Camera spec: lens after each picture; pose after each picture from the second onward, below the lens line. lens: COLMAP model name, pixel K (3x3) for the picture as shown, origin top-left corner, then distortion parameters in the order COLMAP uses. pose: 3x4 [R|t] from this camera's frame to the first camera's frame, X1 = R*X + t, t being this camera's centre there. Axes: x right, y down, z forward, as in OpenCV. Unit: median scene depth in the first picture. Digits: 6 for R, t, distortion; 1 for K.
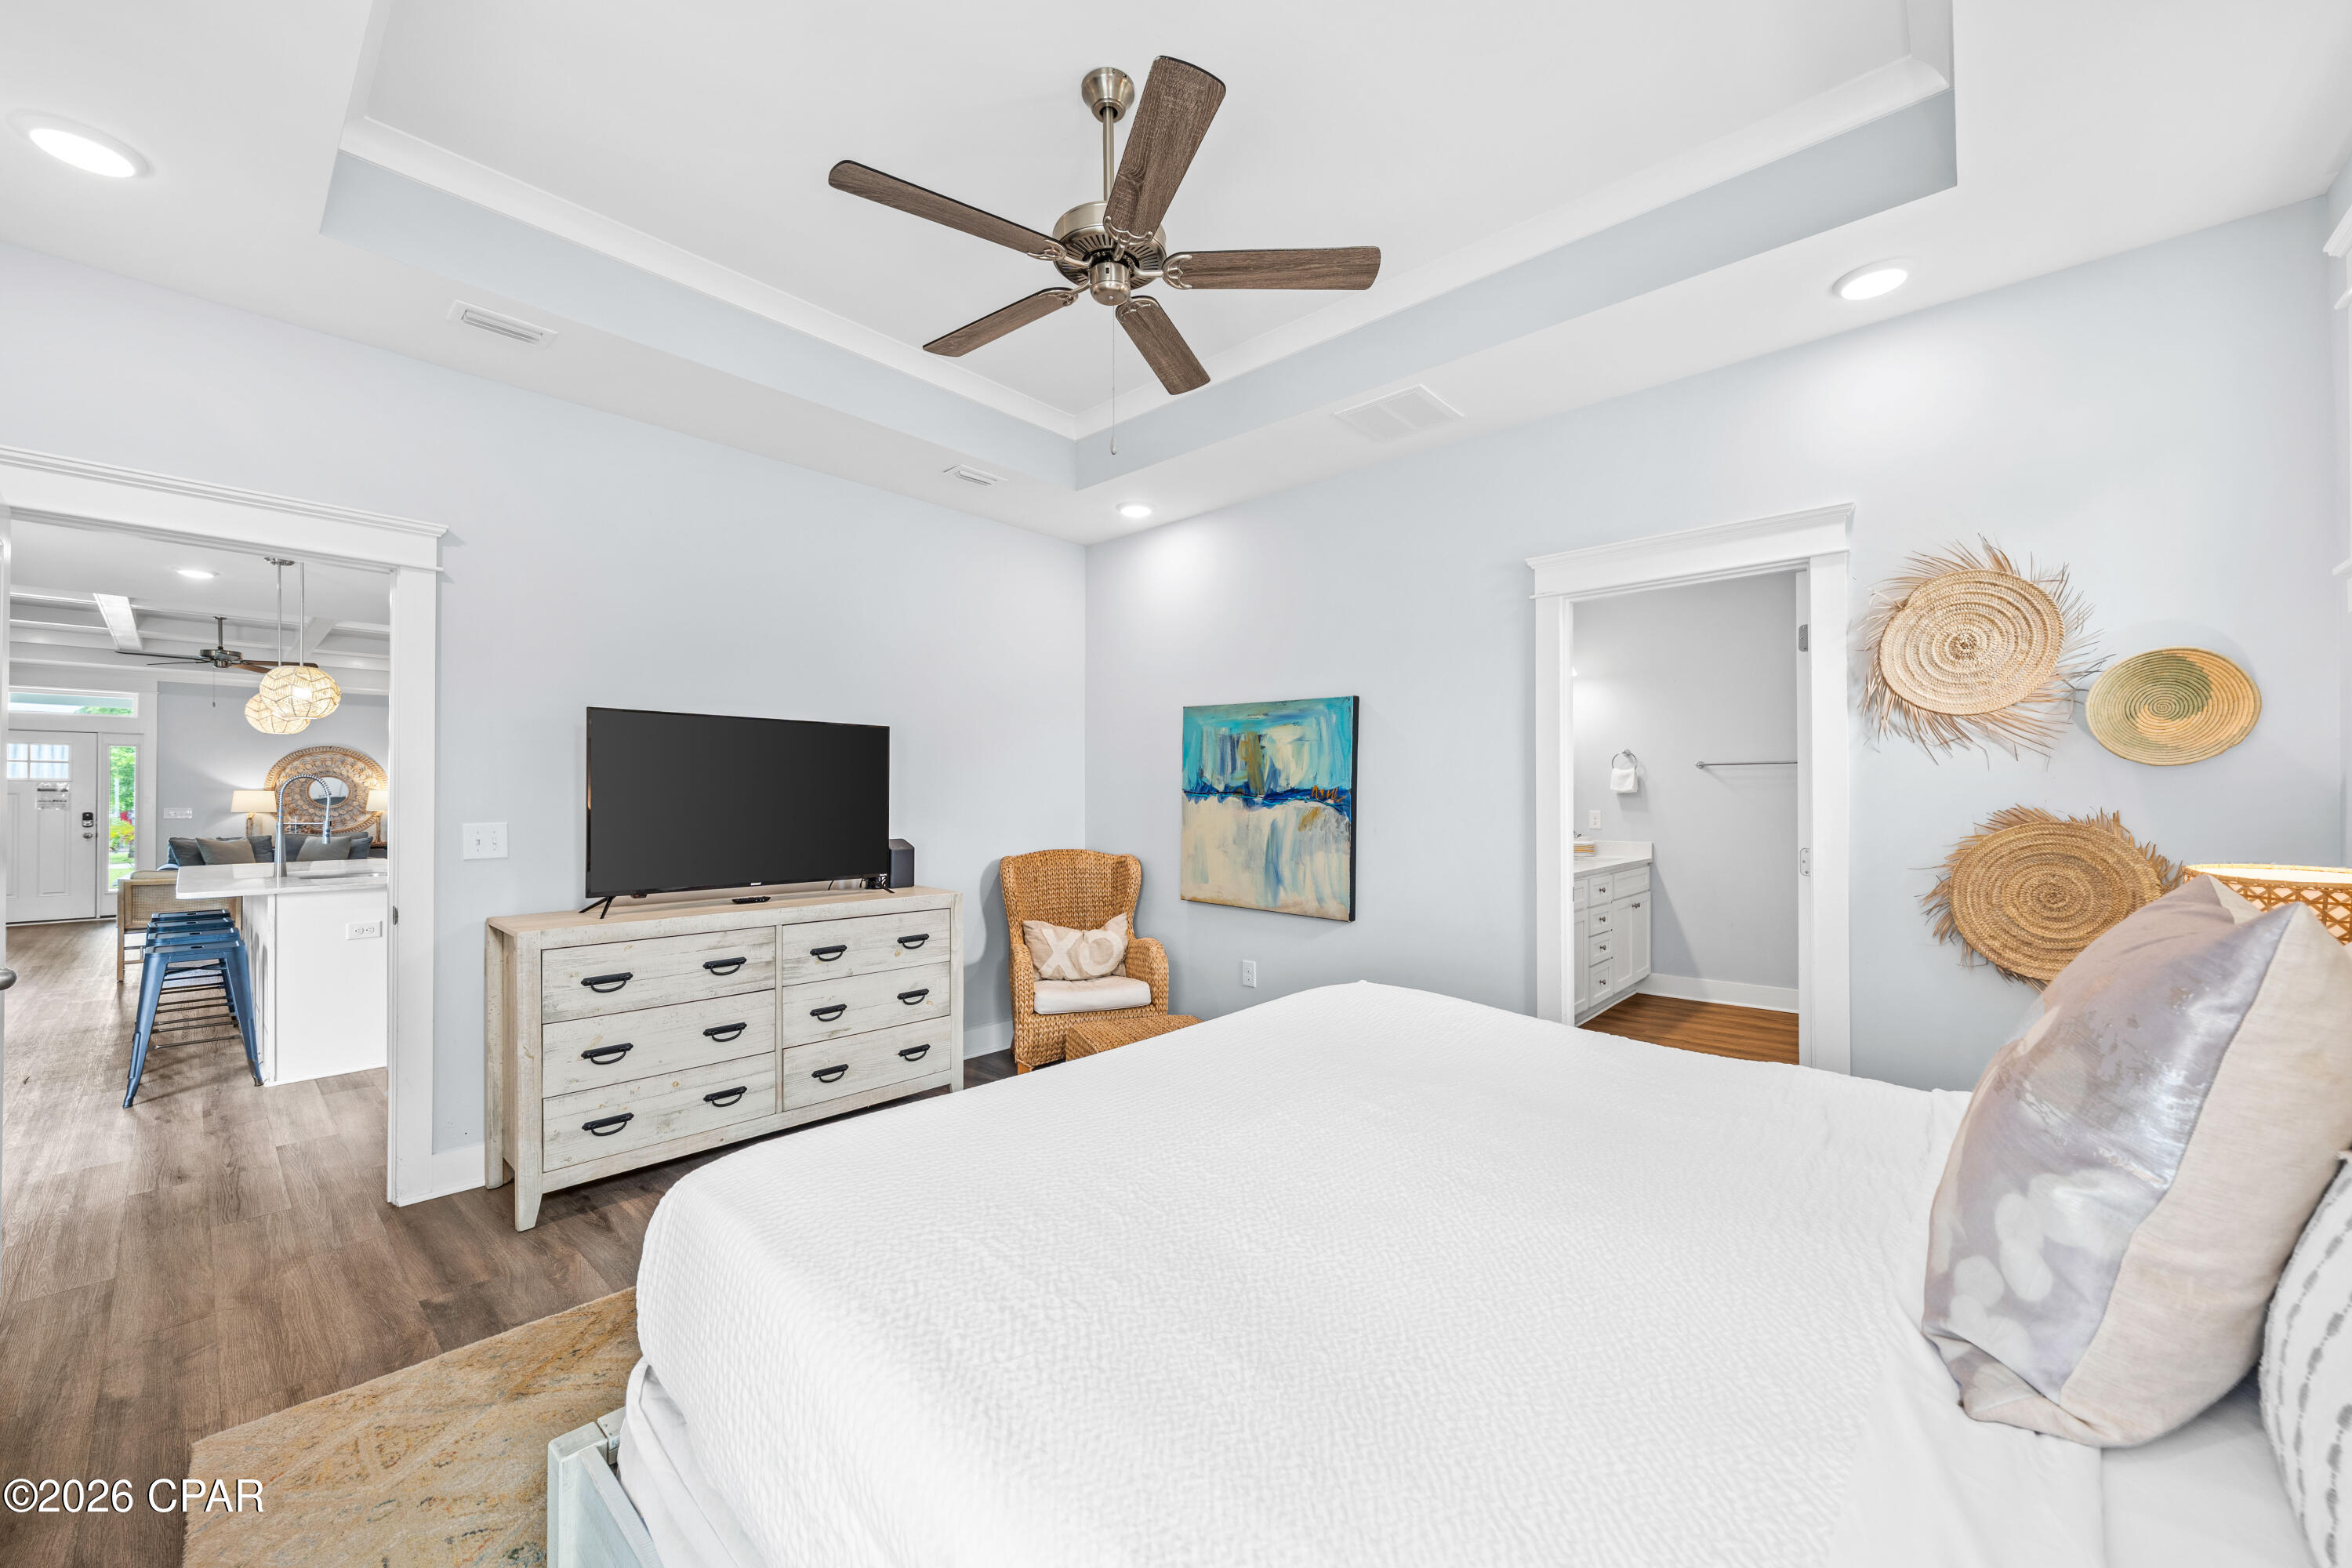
lens RADIAL K [[918.5, 0, 1179.9], [0, 918.5, 804.0], [0, 0, 1]] dist [0.000568, 0.000030]
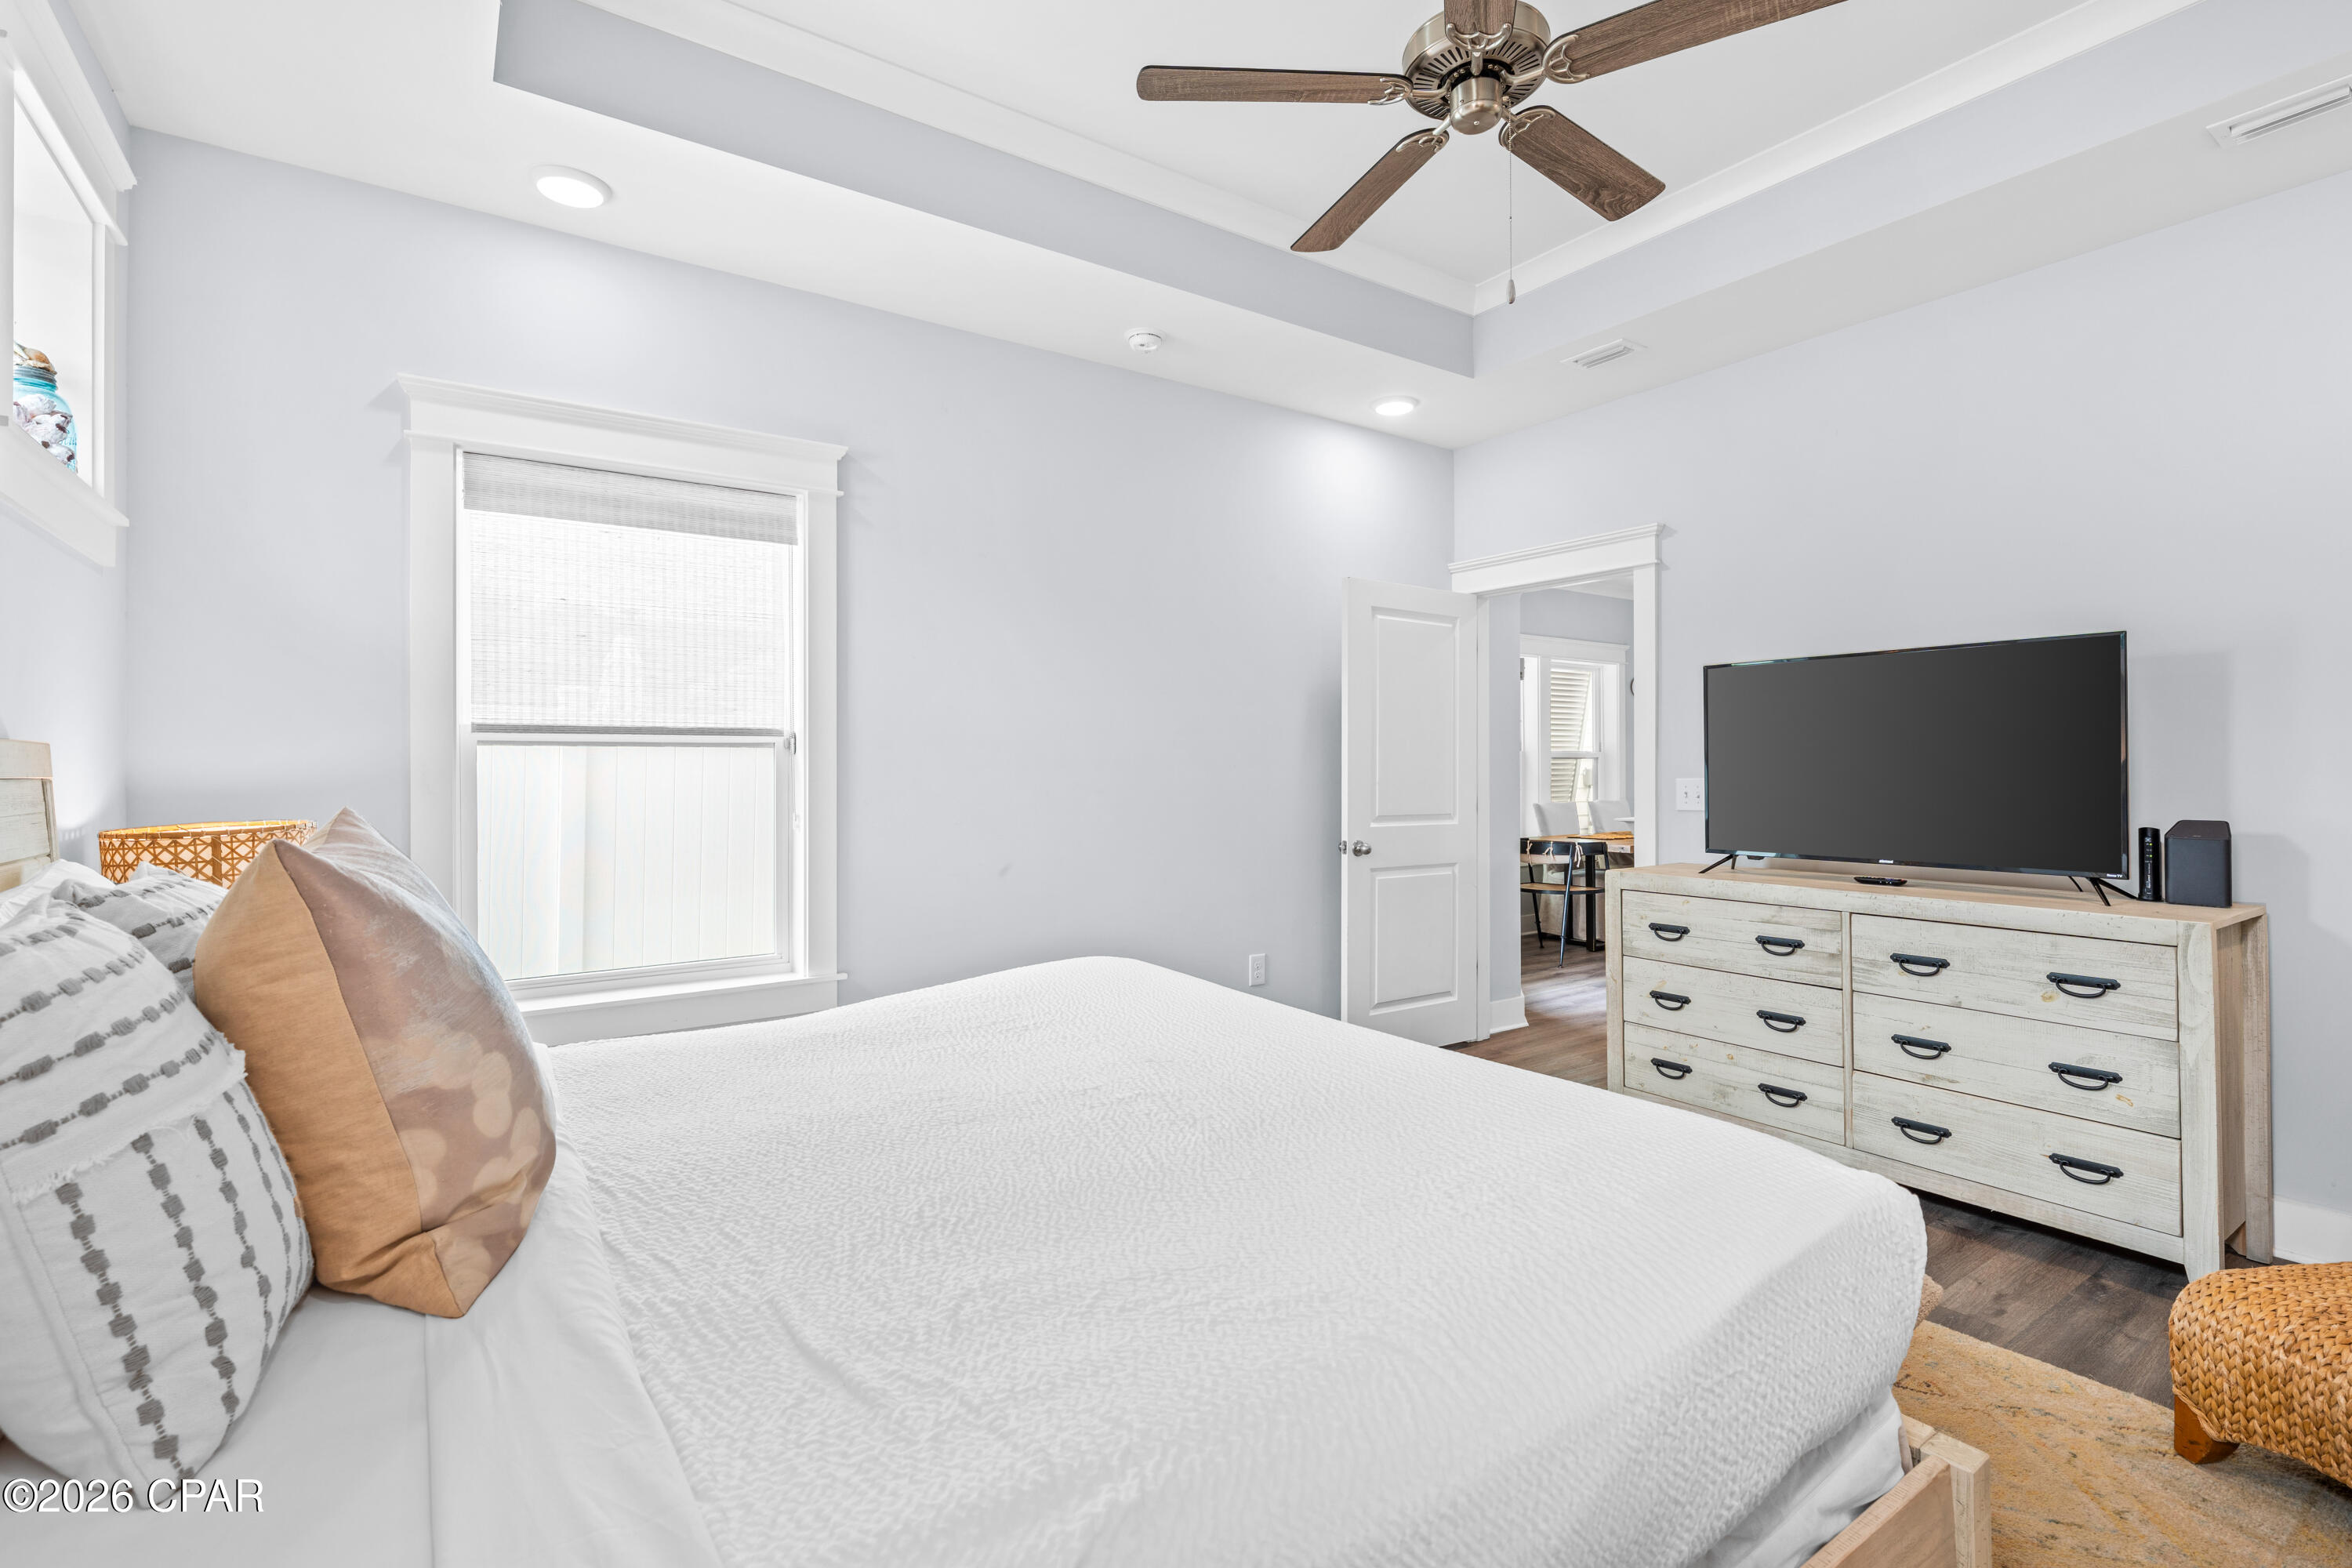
lens RADIAL K [[1072.6, 0, 1176.0], [0, 1072.6, 784.0], [0, 0, 1]] dist [0.000114, 0.000027]
pose [[-0.251269, 0.019576, -0.967719, 0.619528], [0.003020, 0.999806, 0.019441, 0.000721], [0.967913, 0.001962, -0.251280, 0.681623]]
